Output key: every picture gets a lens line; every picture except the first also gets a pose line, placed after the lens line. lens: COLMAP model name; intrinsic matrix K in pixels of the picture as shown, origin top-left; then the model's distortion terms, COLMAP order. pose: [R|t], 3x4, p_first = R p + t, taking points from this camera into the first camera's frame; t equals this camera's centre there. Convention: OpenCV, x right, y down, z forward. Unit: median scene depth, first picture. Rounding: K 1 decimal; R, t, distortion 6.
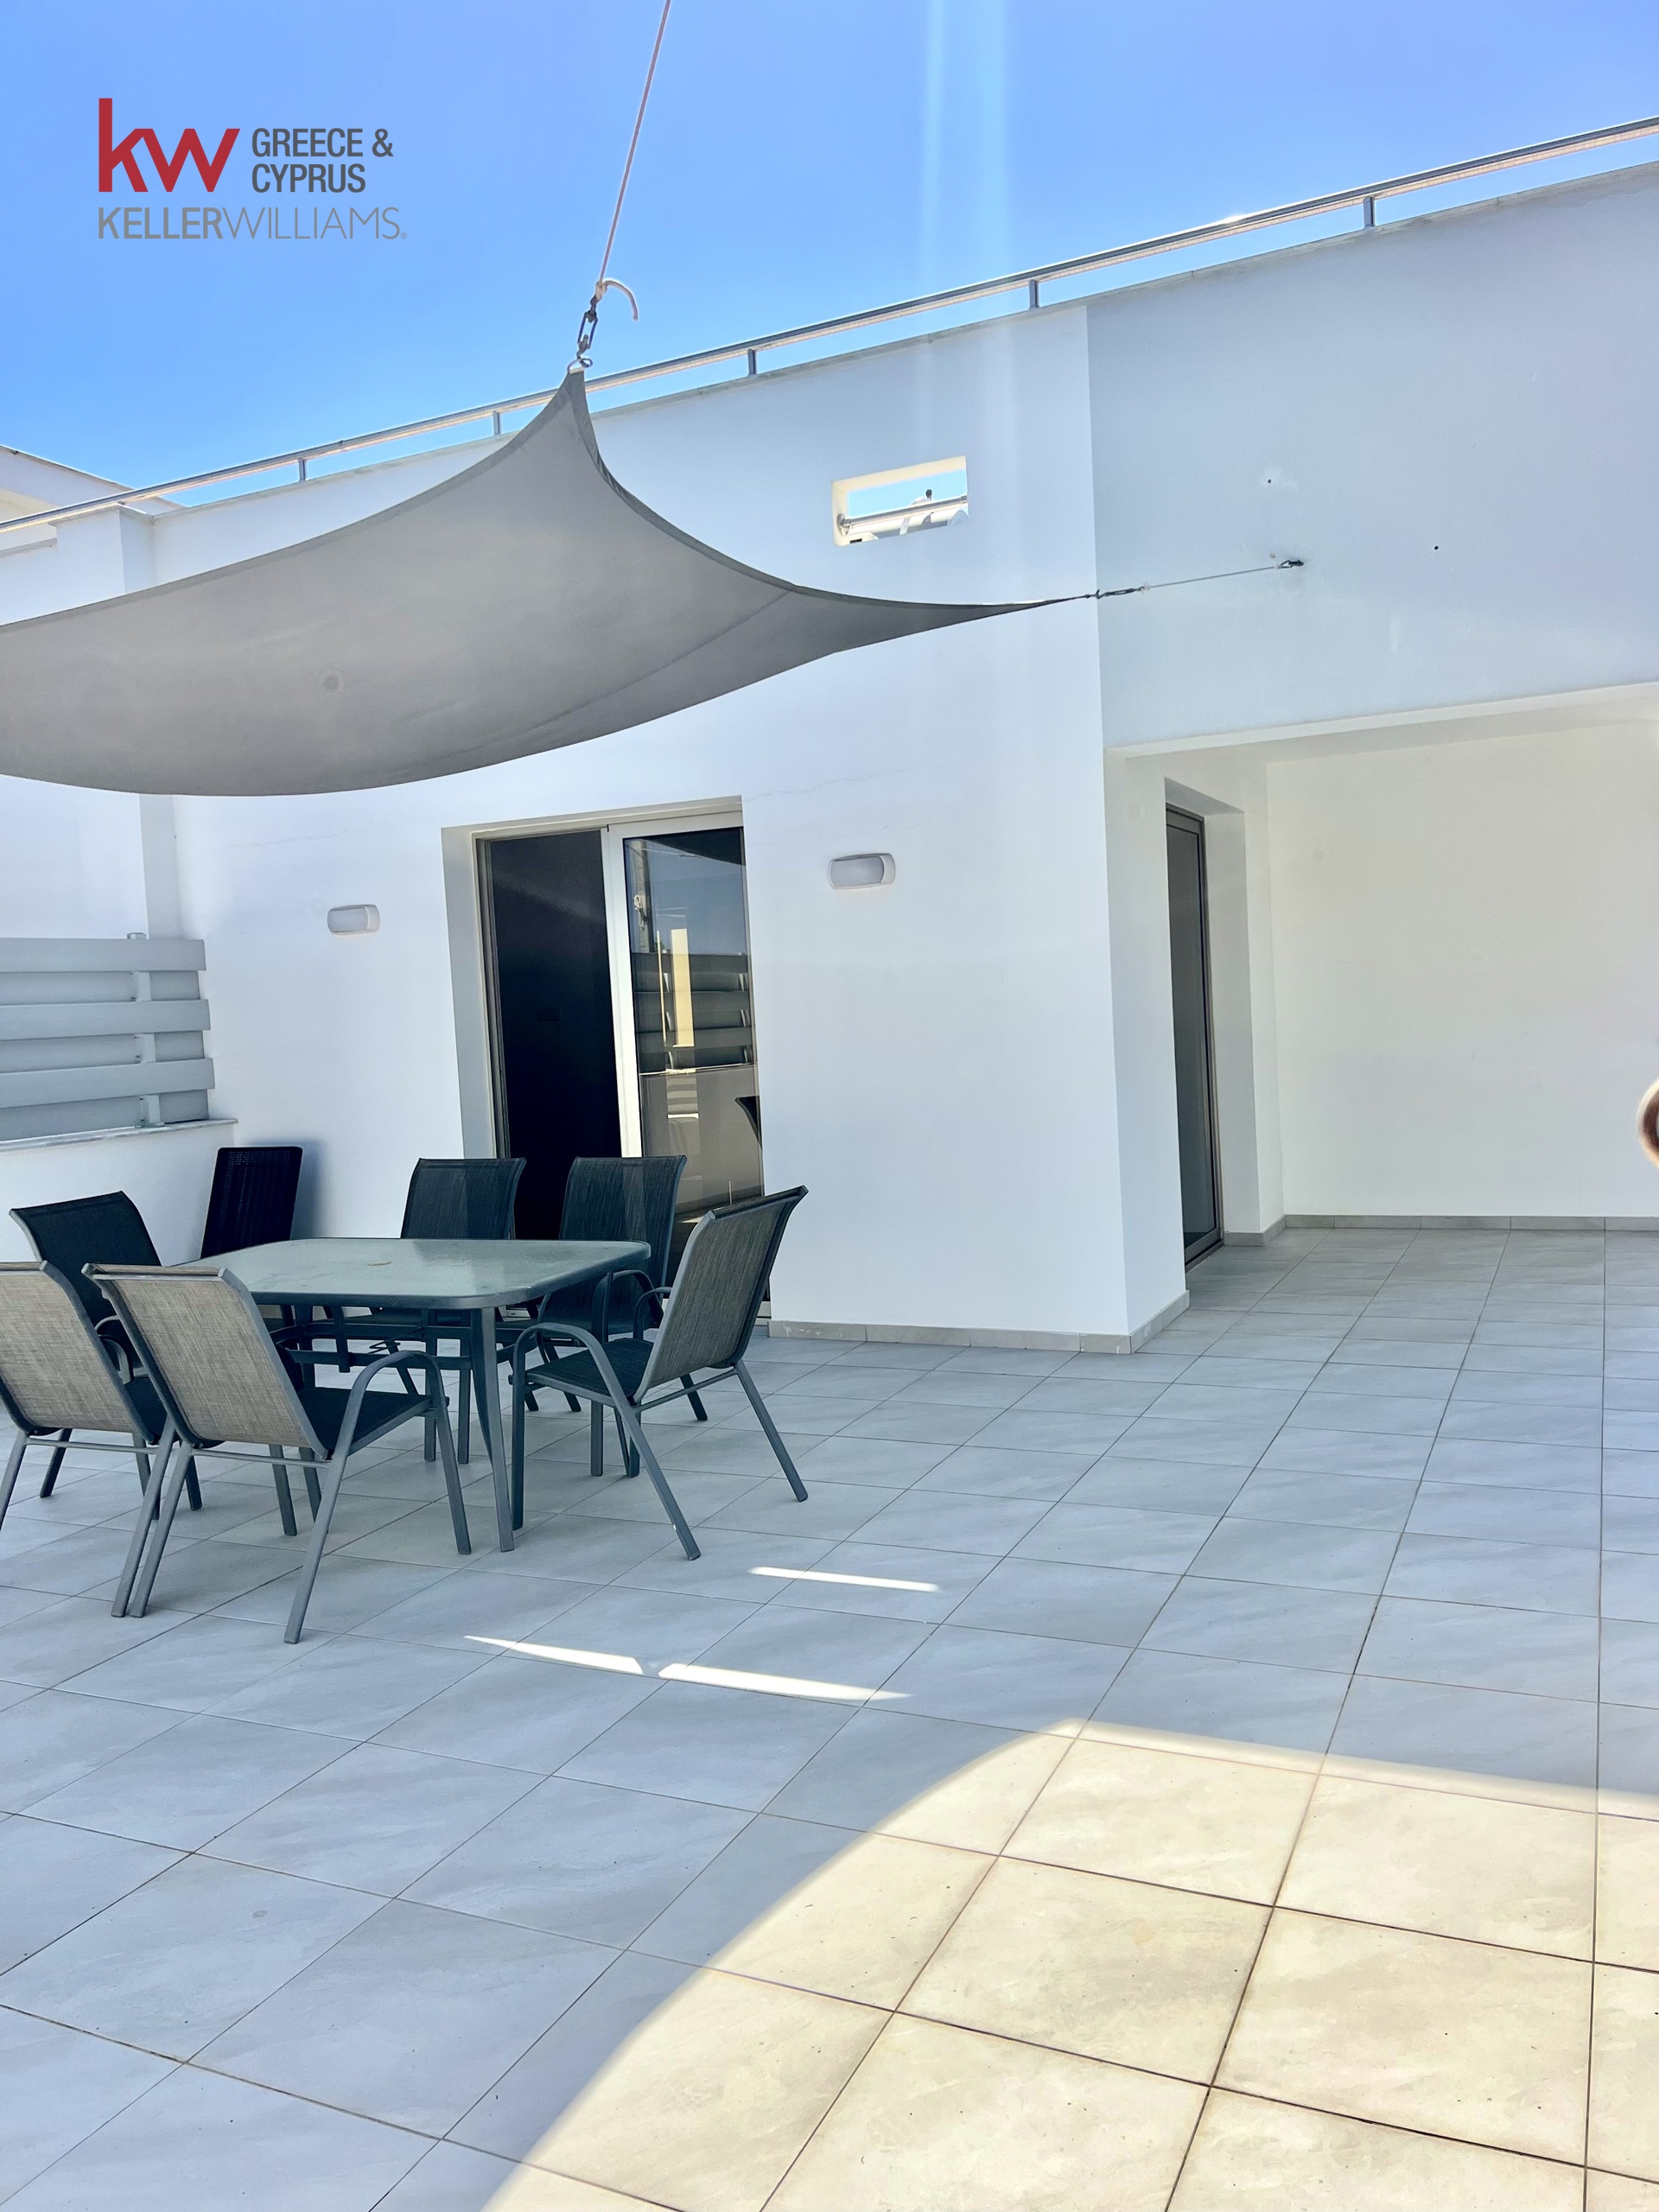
lens RADIAL K [[1654.7, 0, 825.3], [0, 1654.7, 1110.0], [0, 0, 1]] dist [0.081331, -0.100106]
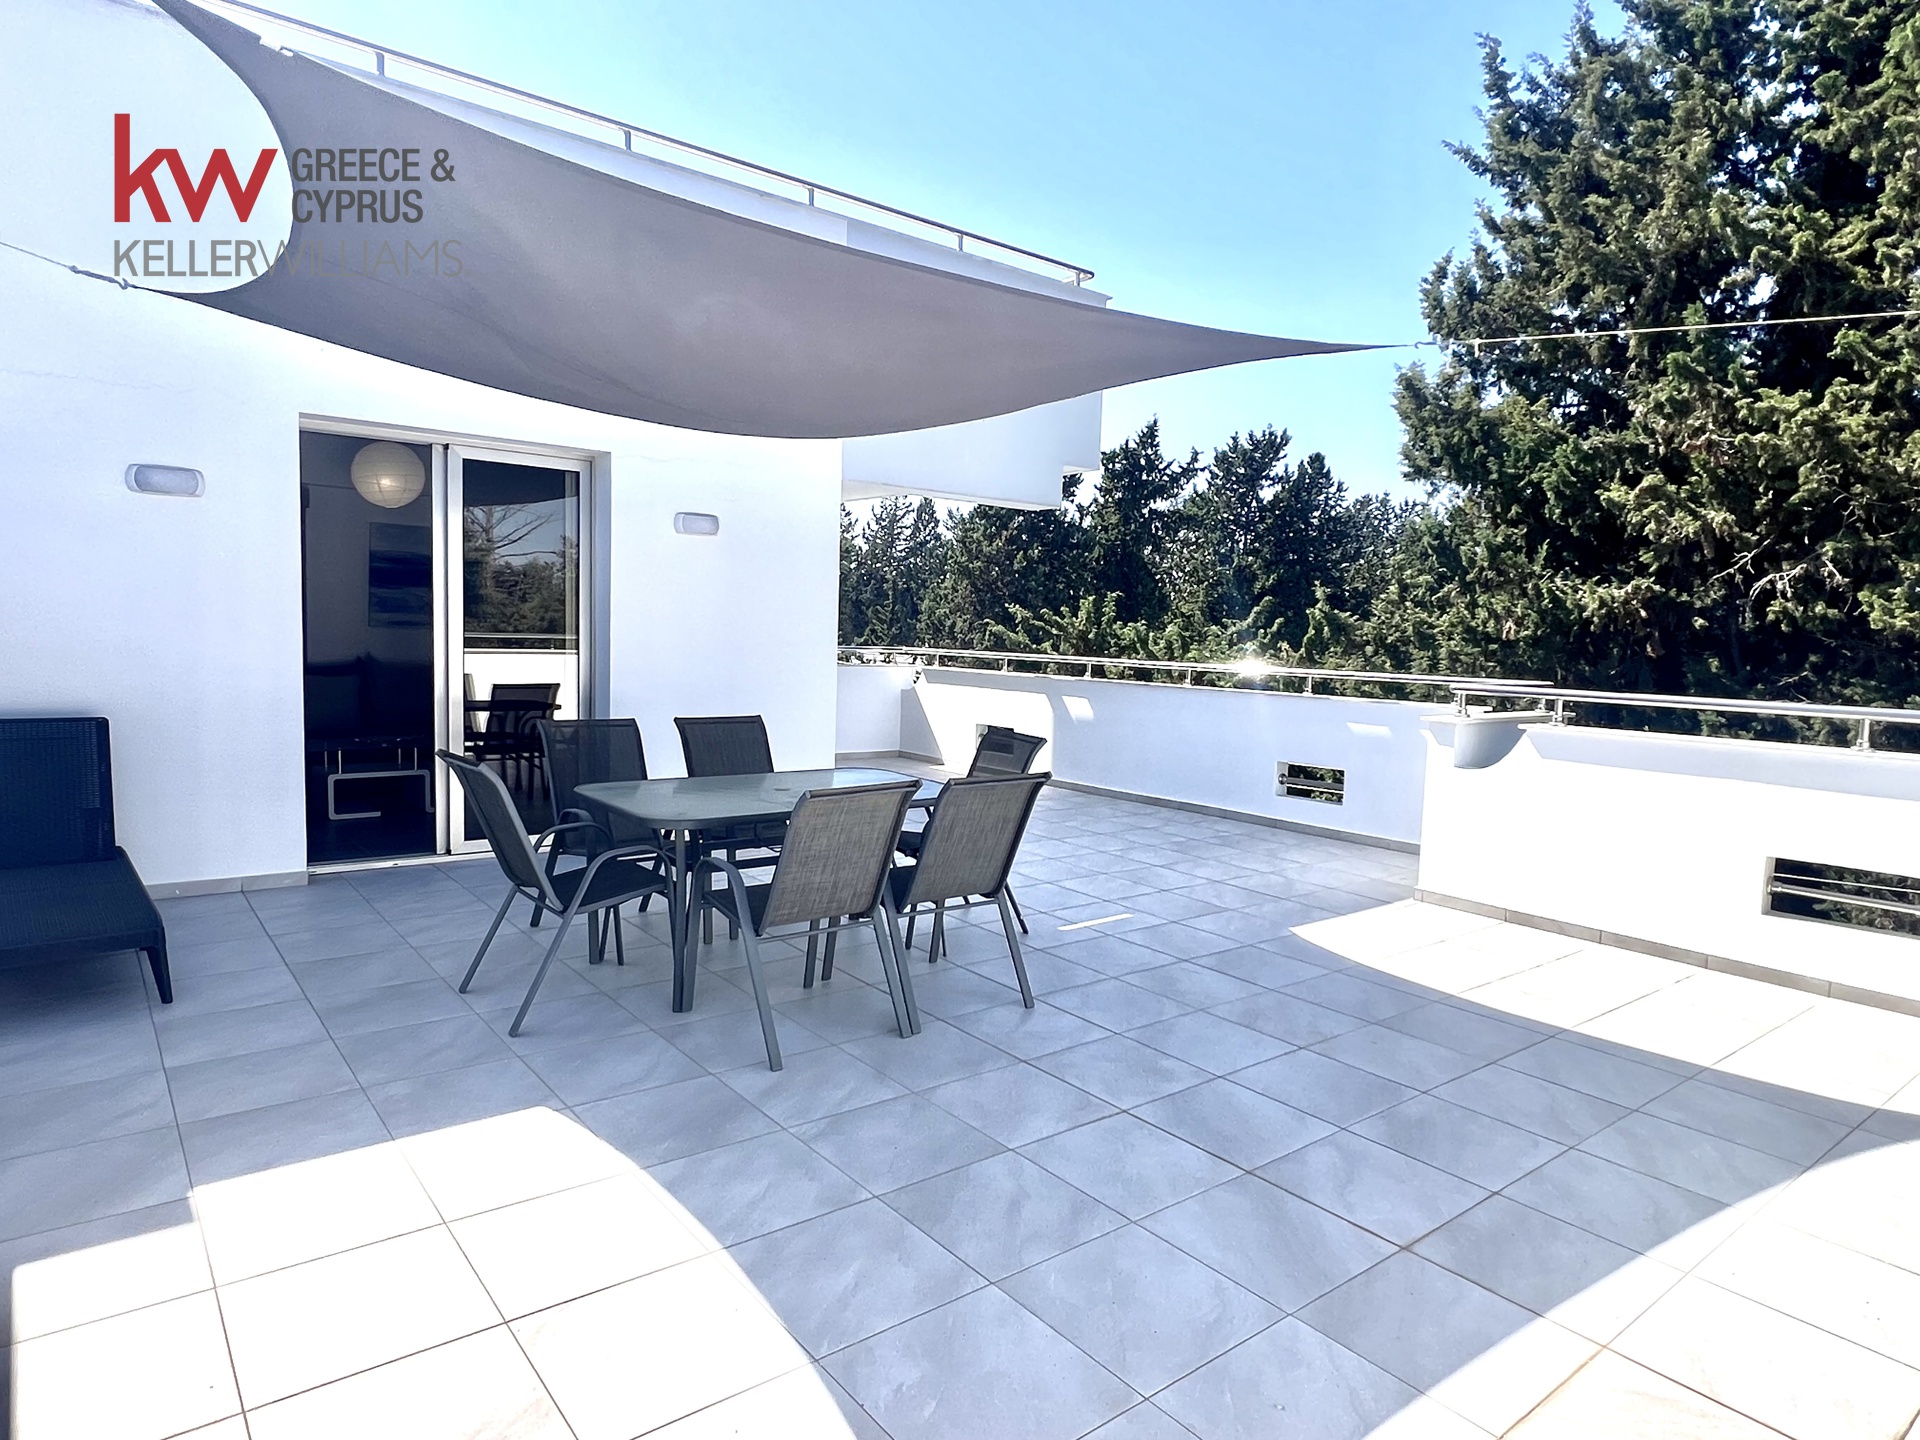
lens RADIAL K [[1135.7, 0, 948.3], [0, 1135.7, 736.3], [0, 0, 1]] dist [0.004762, -0.000687]
pose [[0.443740, -0.016444, 0.896005, -1.006323], [0.002218, 0.999849, 0.017252, 0.033729], [-0.896153, -0.005668, 0.443709, 0.456875]]
